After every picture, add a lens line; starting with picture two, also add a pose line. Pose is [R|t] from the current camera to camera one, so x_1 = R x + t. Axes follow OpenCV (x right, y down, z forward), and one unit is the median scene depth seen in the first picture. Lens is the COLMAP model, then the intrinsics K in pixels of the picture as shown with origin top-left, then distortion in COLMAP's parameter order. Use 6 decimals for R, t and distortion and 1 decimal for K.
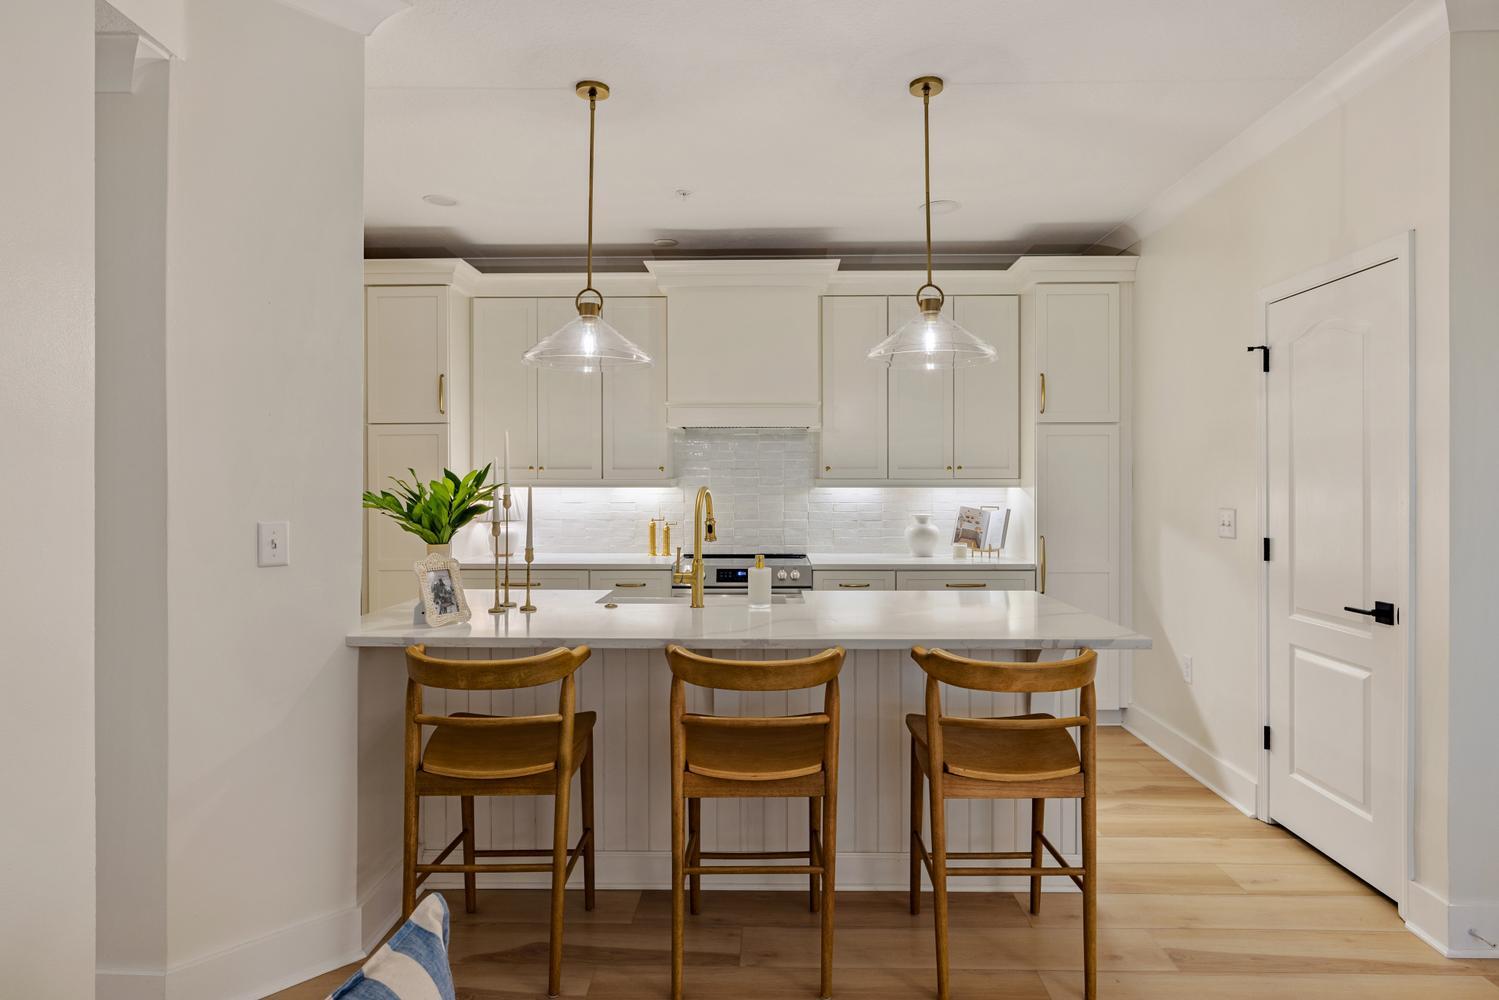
lens RADIAL K [[870.9, 0, 759.9], [0, 870.9, 482.4], [0, 0, 1]] dist [-0.001122, -0.001329]
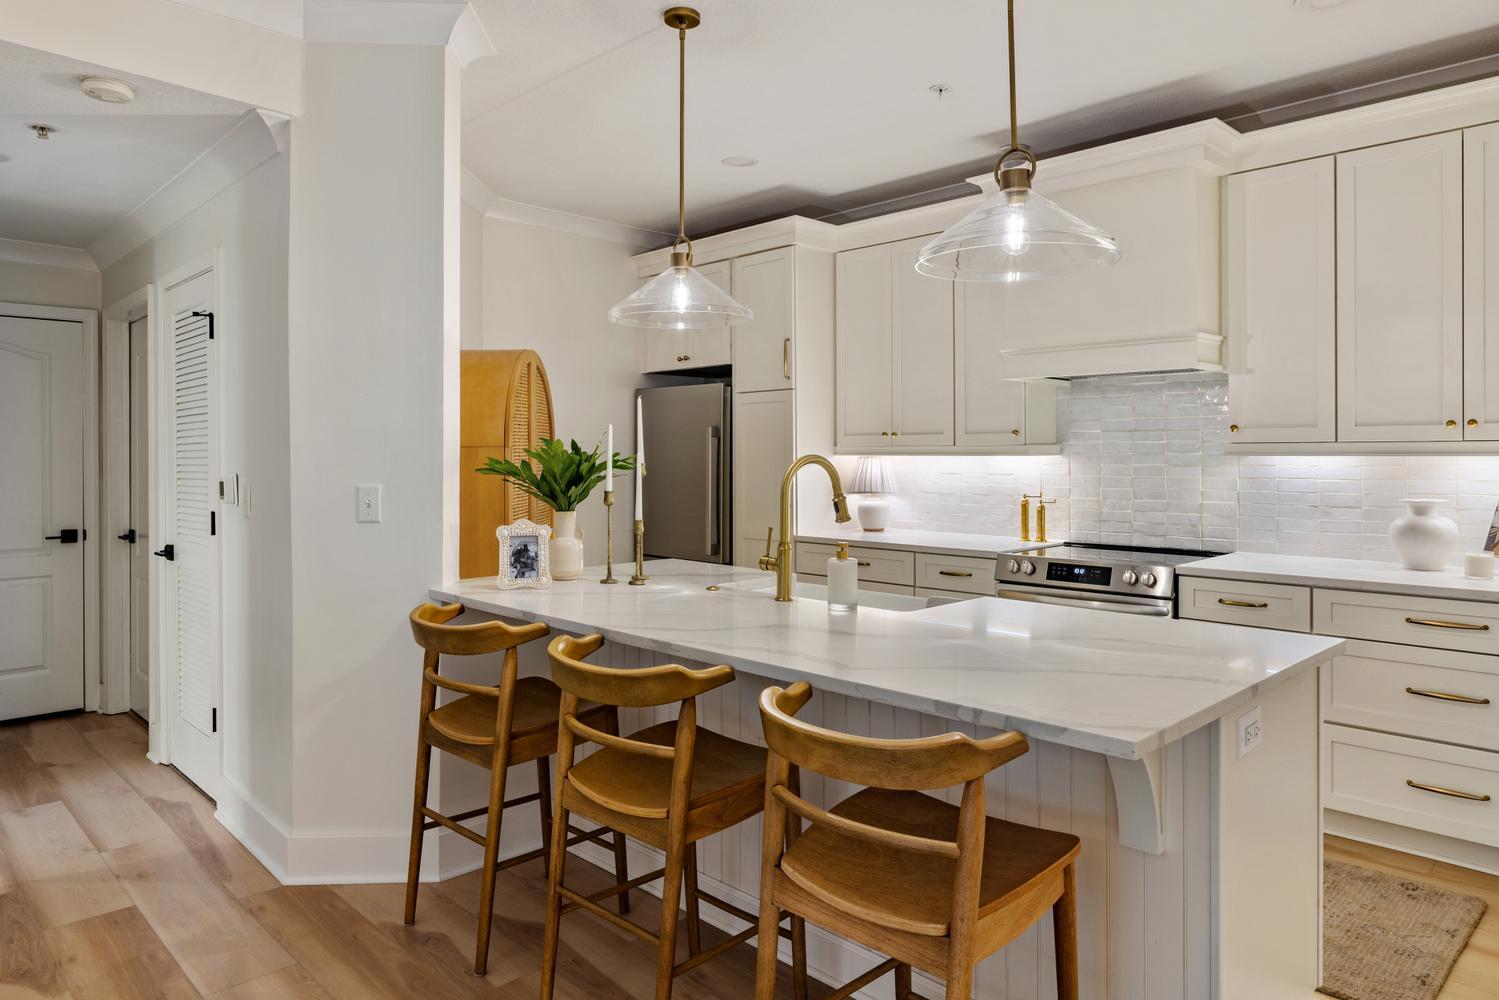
lens RADIAL K [[962.7, 0, 750.9], [0, 962.7, 451.5], [0, 0, 1]] dist [-0.000727, 0.001226]
pose [[0.710656, -0.003146, -0.703533, 0.359949], [0.004300, 0.999991, -0.000129, 0.001113], [0.703527, -0.002934, 0.710663, 0.216004]]
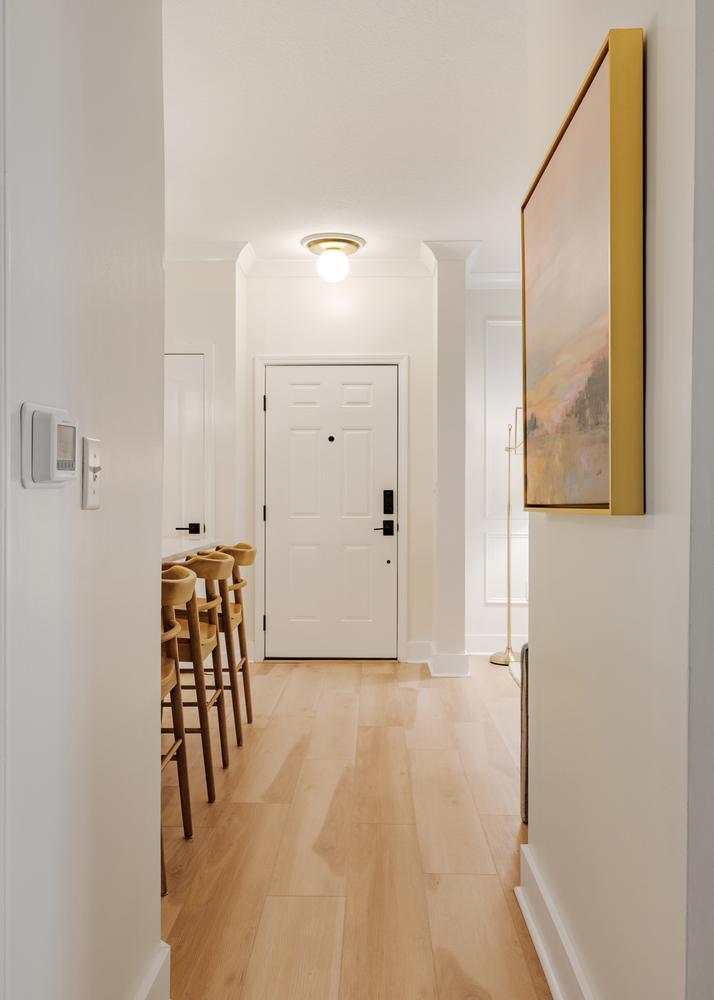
lens RADIAL K [[829.9, 0, 358.7], [0, 829.9, 496.0], [0, 0, 1]] dist [-0.005161, -0.000330]
pose [[-0.003119, 0.000412, 0.999995, -0.702134], [0.000667, 1.000000, -0.000410, 0.044212], [-0.999995, 0.000665, -0.003119, 0.365726]]
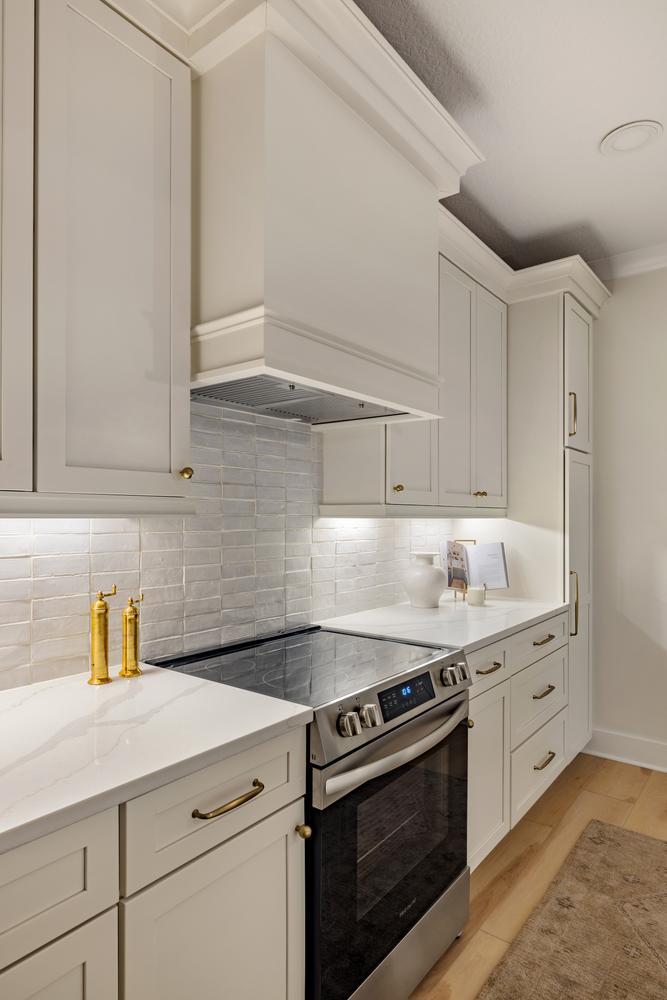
lens RADIAL K [[581.0, 0, 326.5], [0, 581.0, 514.1], [0, 0, 1]] dist [-0.001122, -0.001329]
pose [[0.601399, 0.005682, 0.798929, -0.313735], [-0.003315, 0.999984, -0.004617, 0.005458], [-0.798942, 0.000128, 0.601408, 0.838794]]
